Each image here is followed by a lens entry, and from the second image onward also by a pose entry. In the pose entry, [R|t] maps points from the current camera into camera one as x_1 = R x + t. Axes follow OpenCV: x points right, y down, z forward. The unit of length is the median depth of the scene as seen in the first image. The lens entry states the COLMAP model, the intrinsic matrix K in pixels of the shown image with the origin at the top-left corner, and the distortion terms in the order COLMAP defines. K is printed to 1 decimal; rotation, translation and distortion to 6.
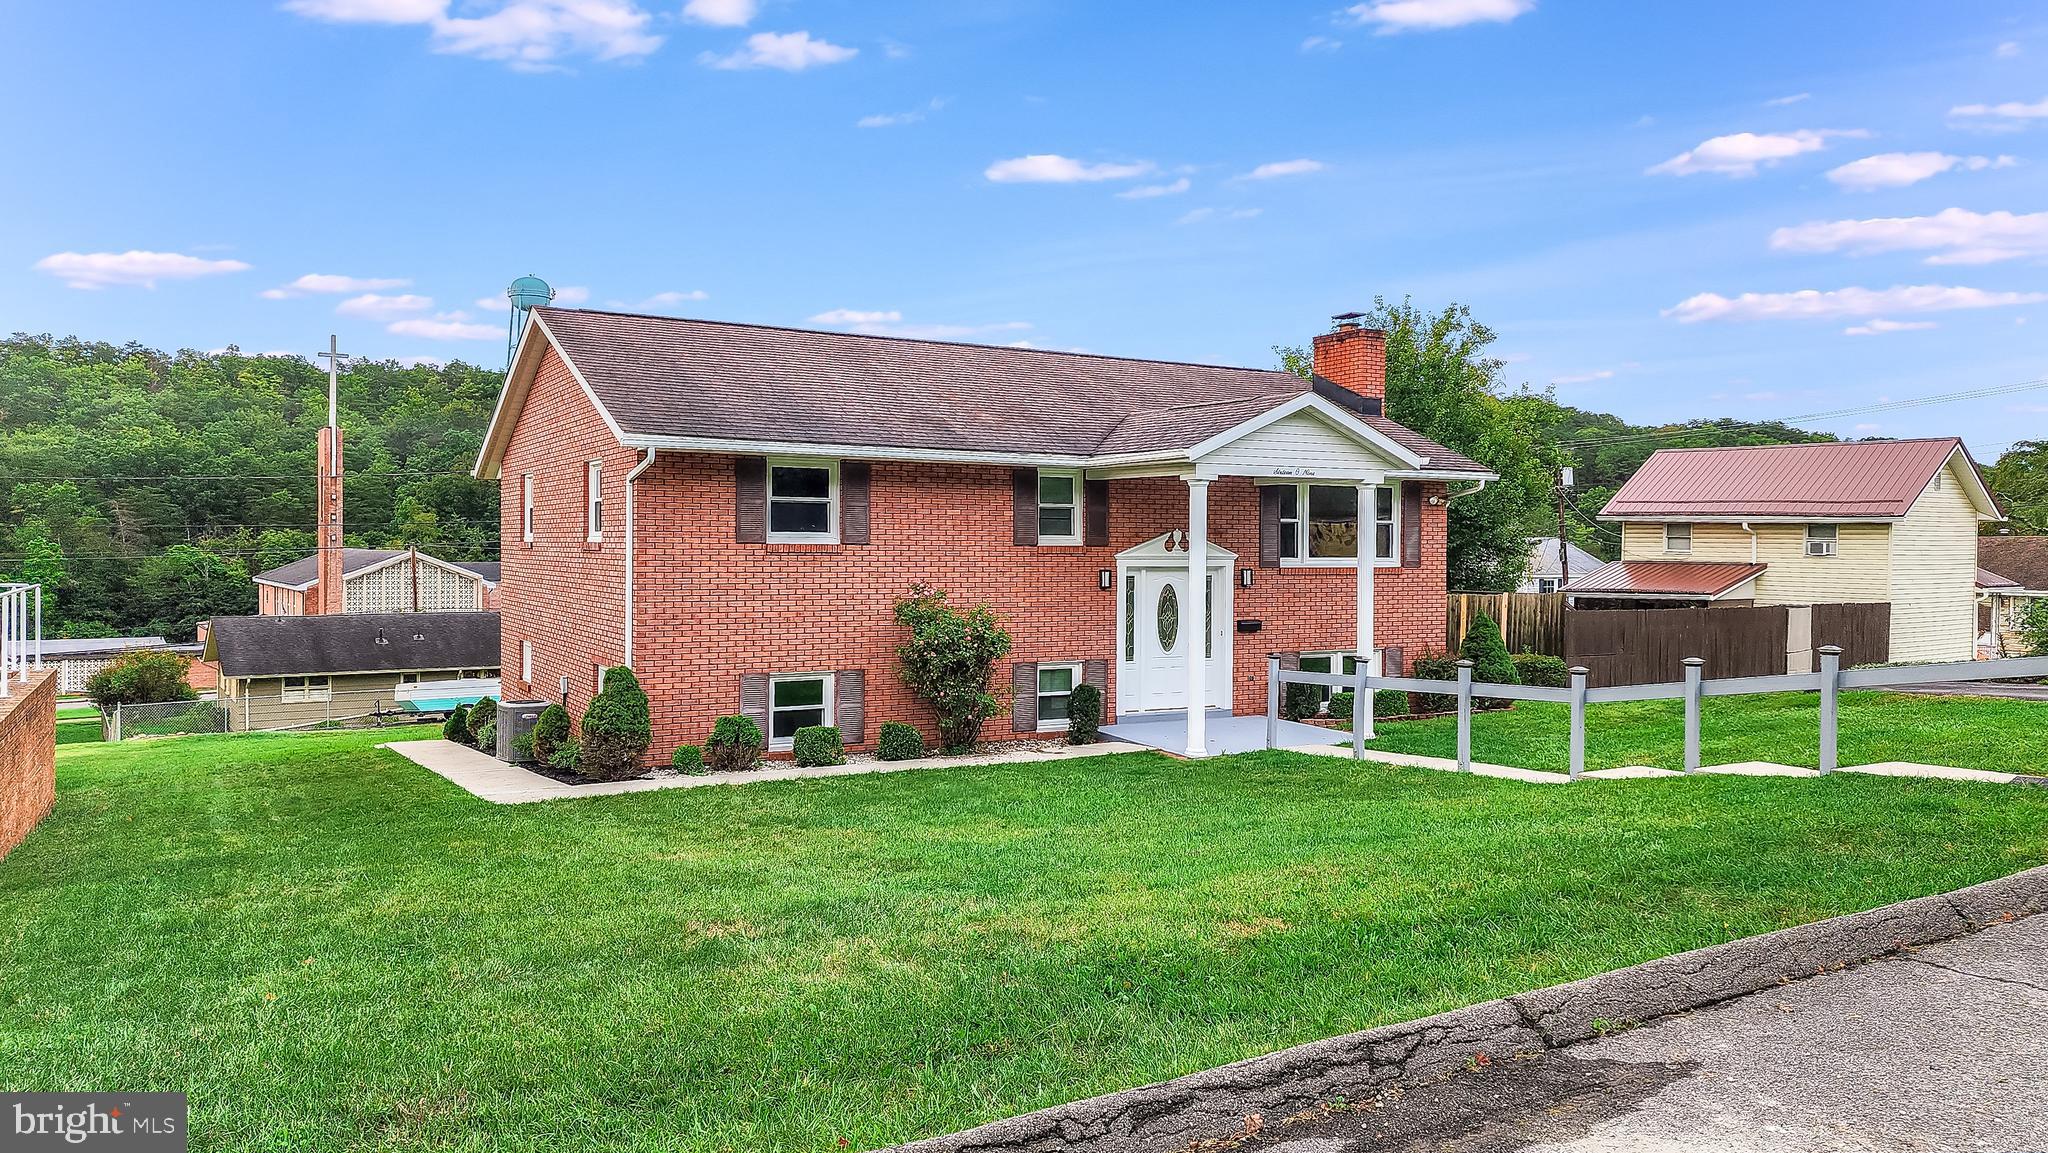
lens RADIAL K [[1388.8, 0, 1020.7], [0, 1388.8, 571.5], [0, 0, 1]] dist [0.001414, -0.001866]
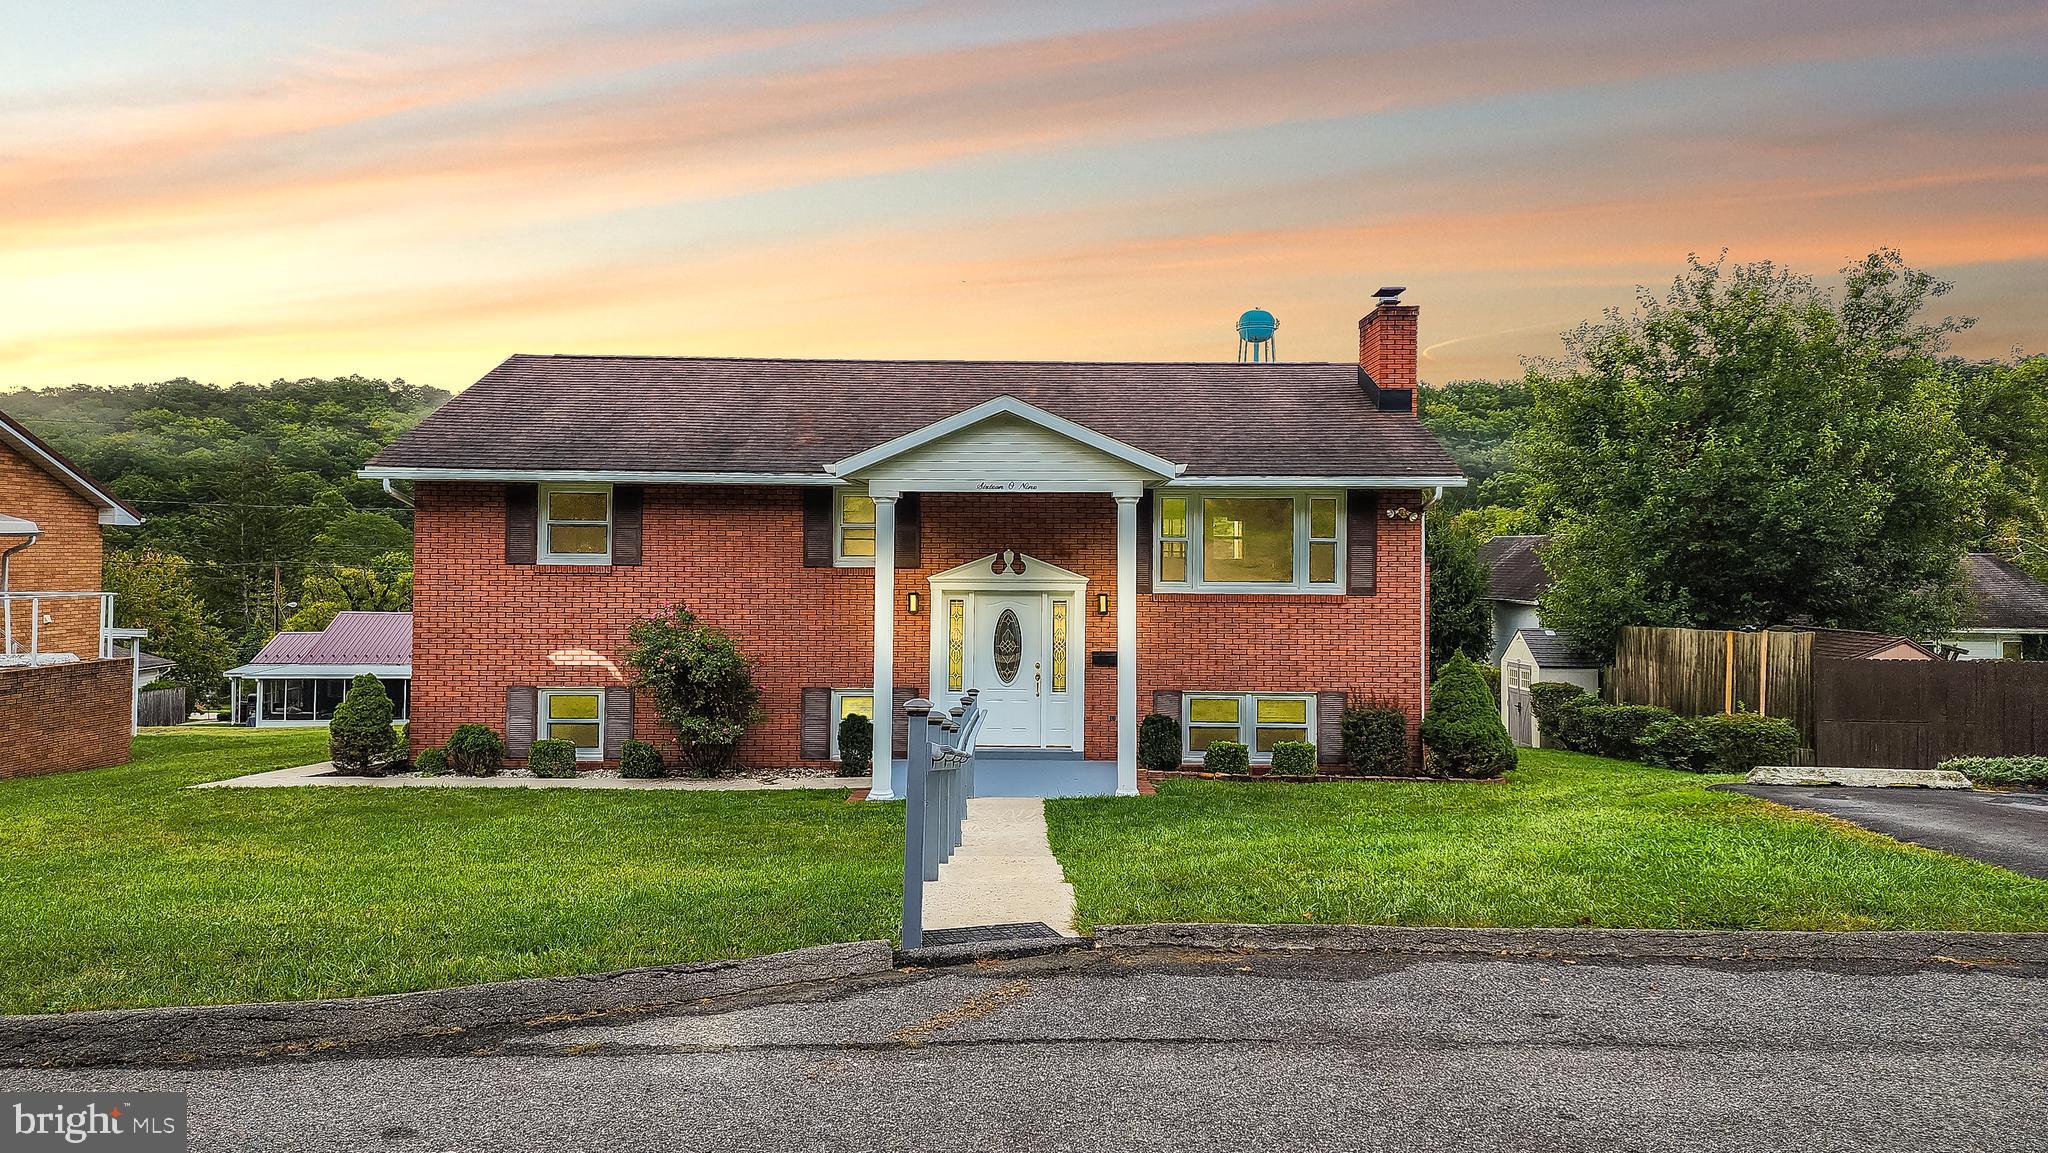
lens RADIAL K [[1369.1, 0, 1036.7], [0, 1369.1, 559.2], [0, 0, 1]] dist [0.041908, -0.011977]
pose [[0.870892, 0.002196, -0.491470, 0.516288], [-0.011950, 0.999789, -0.016709, -0.008522], [0.491329, 0.020425, 0.870734, 0.205074]]
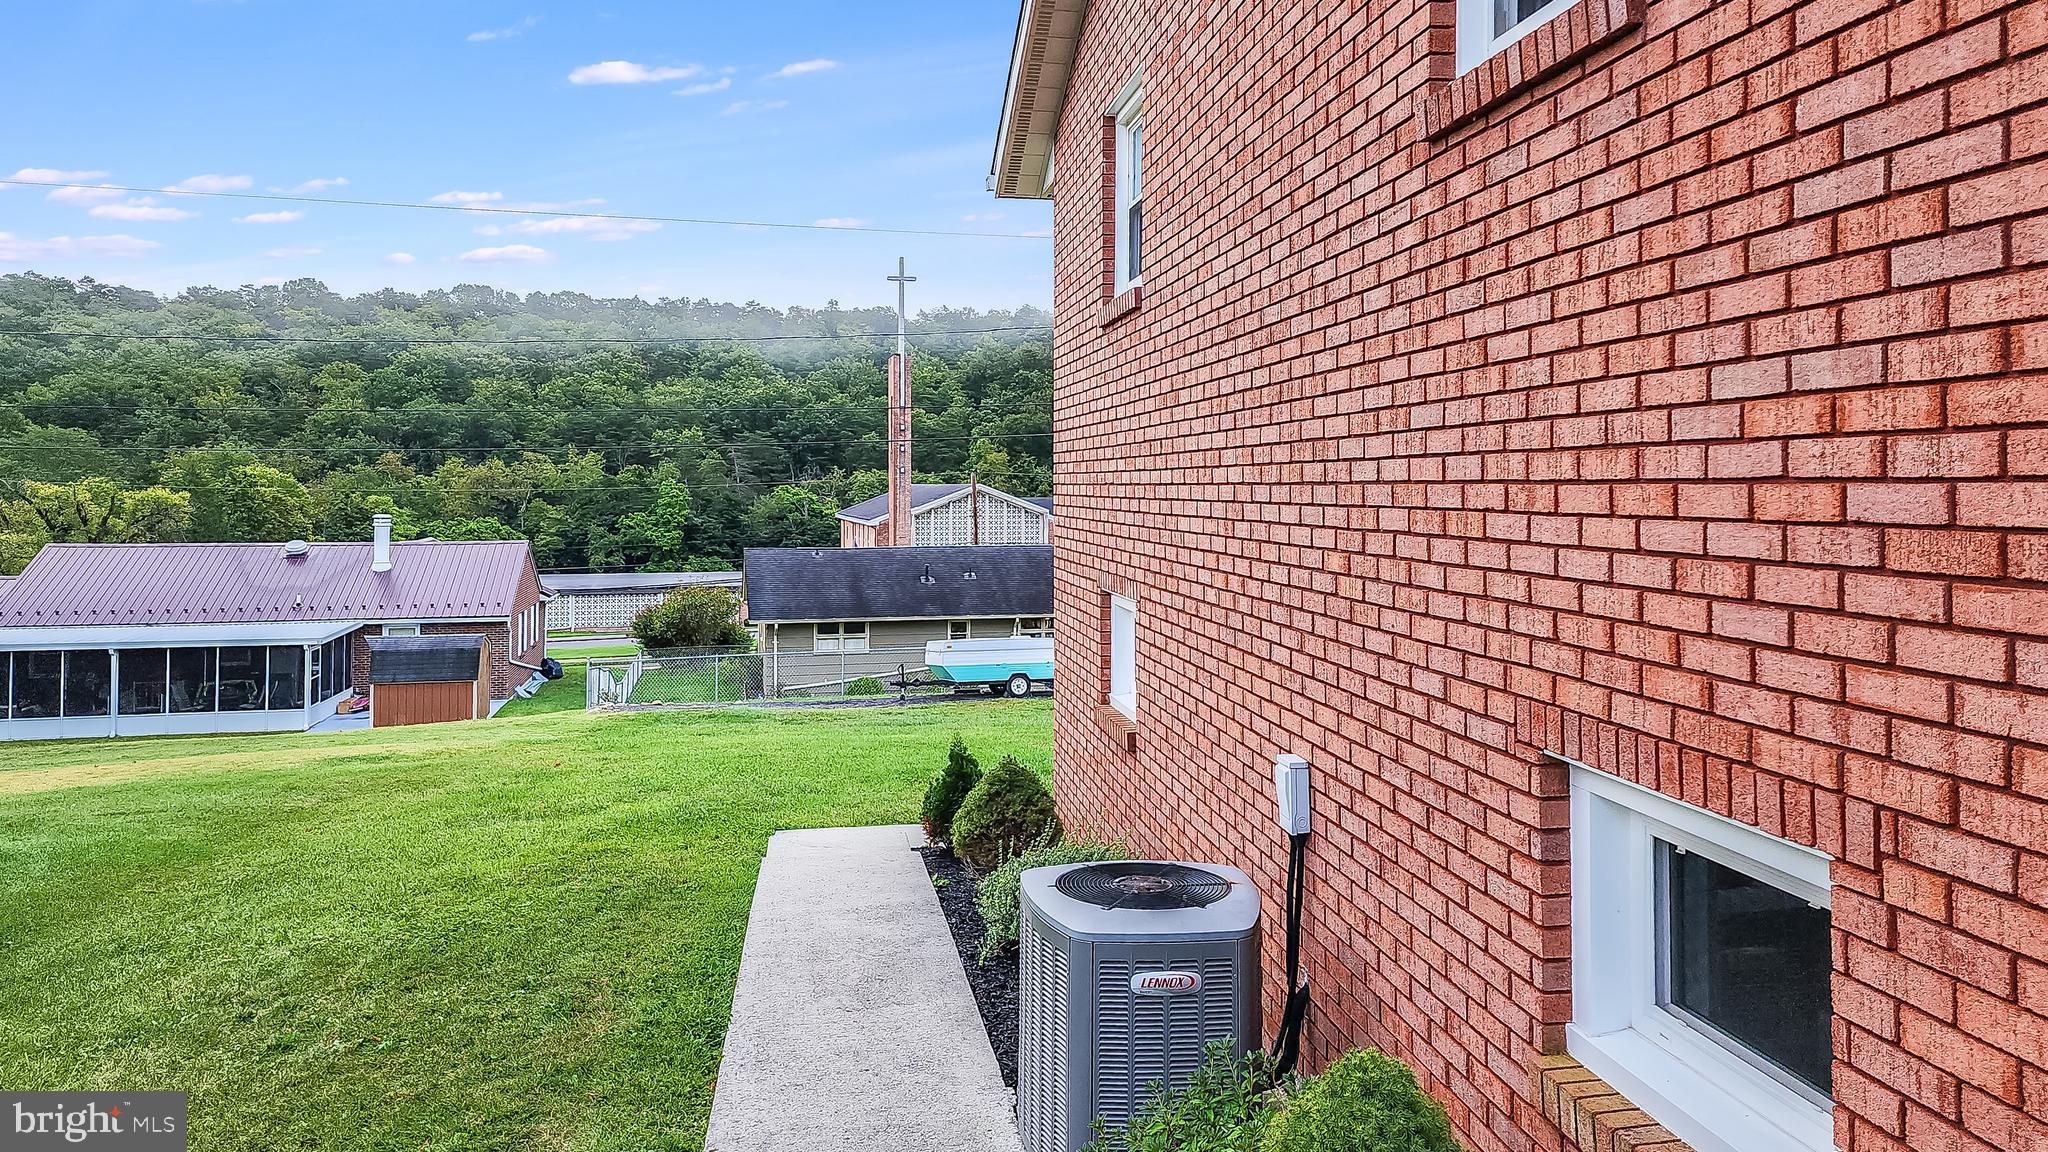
lens RADIAL K [[1437.9, 0, 1076.7], [0, 1437.9, 498.9], [0, 0, 1]] dist [0.055868, -0.034674]
pose [[0.938736, -0.001326, -0.344635, -0.244845], [-0.002303, 0.999946, -0.010121, 0.030170], [0.344630, 0.010294, 0.938682, 0.666231]]
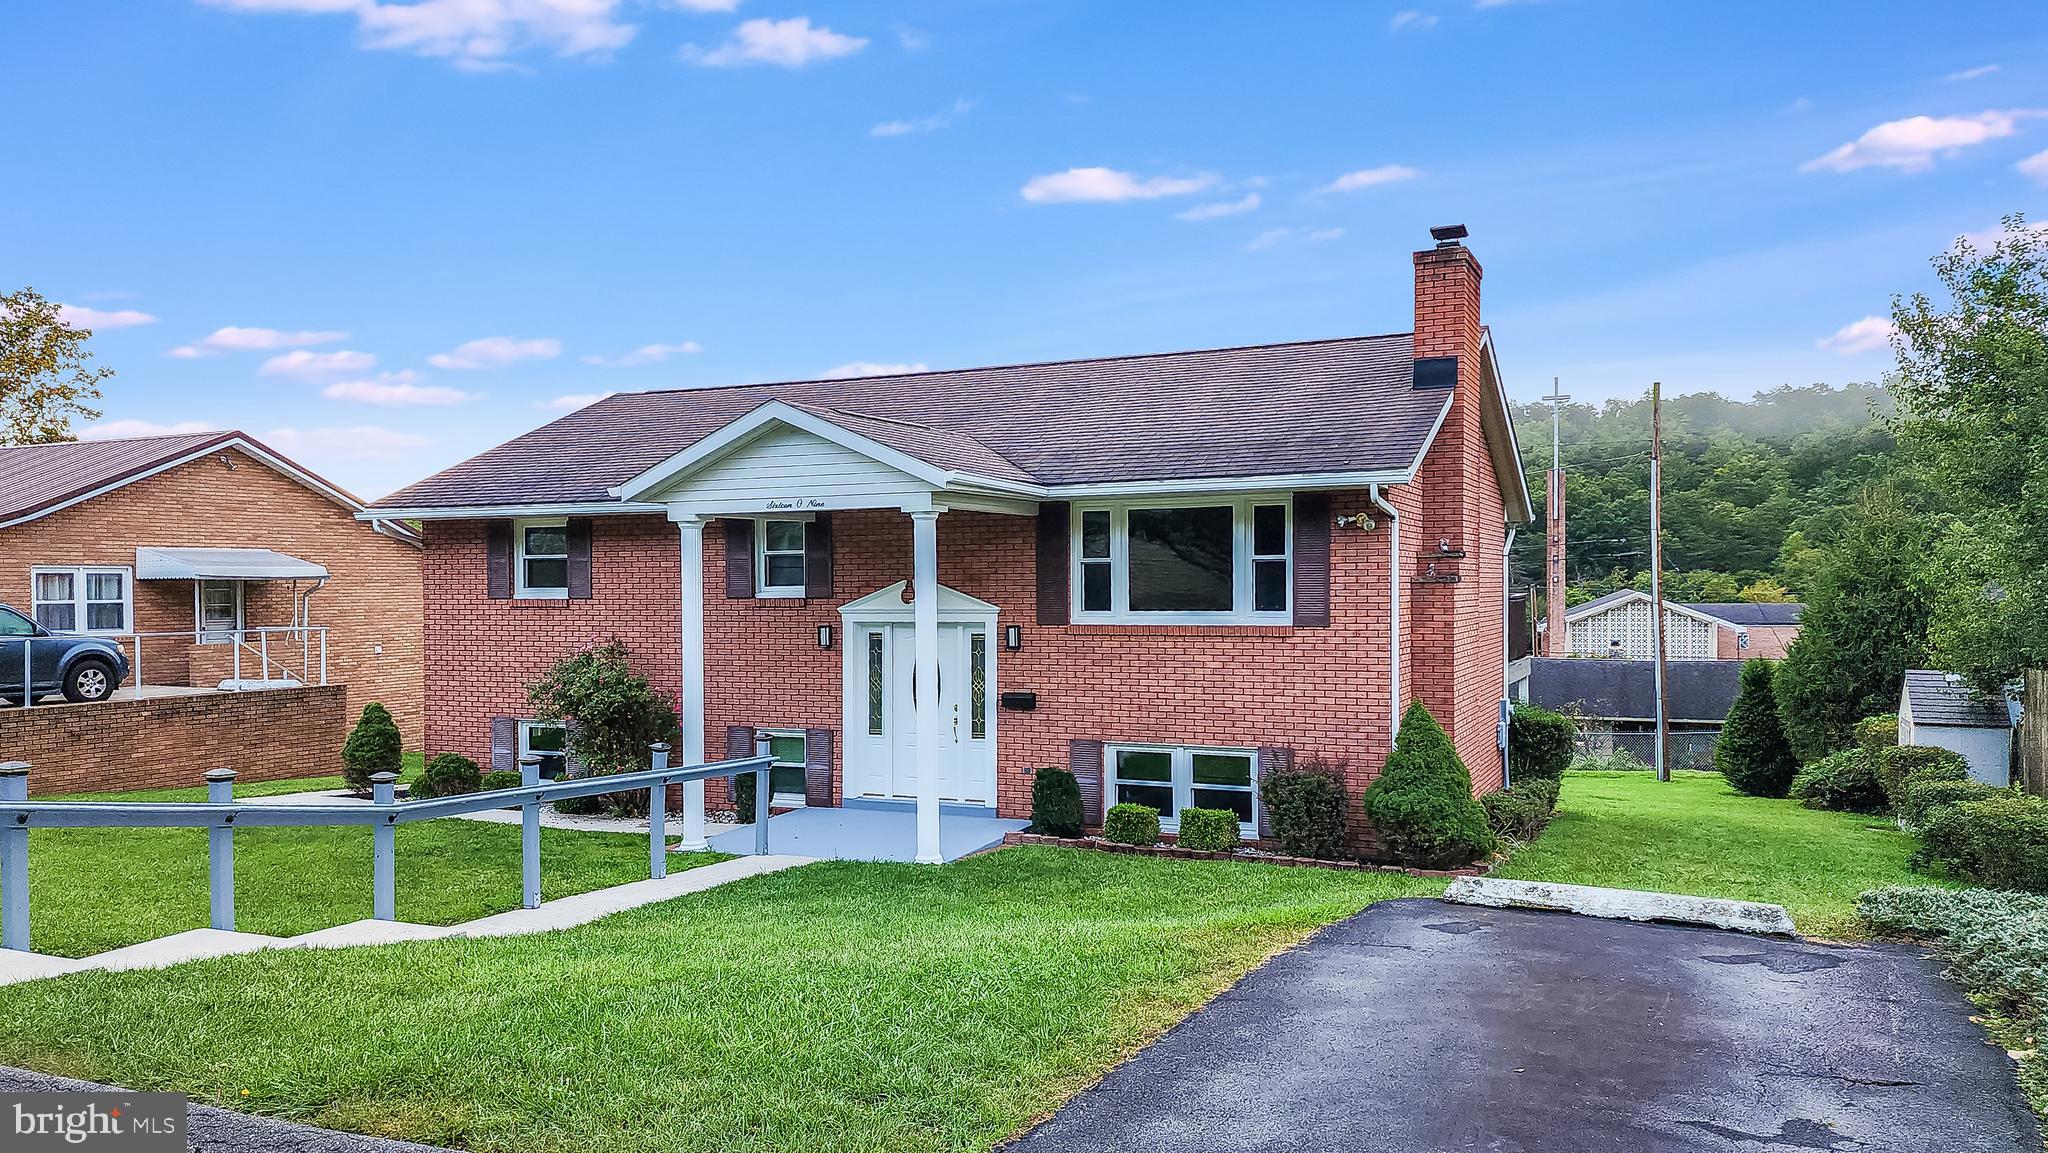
lens RADIAL K [[1437.9, 0, 1043.7], [0, 1437.9, 606.6], [0, 0, 1]] dist [0.055868, -0.034674]
pose [[0.588448, 0.001367, -0.808534, 0.753380], [-0.004478, 0.999989, -0.001568, -0.010644], [0.808523, 0.004543, 0.588447, 0.513306]]
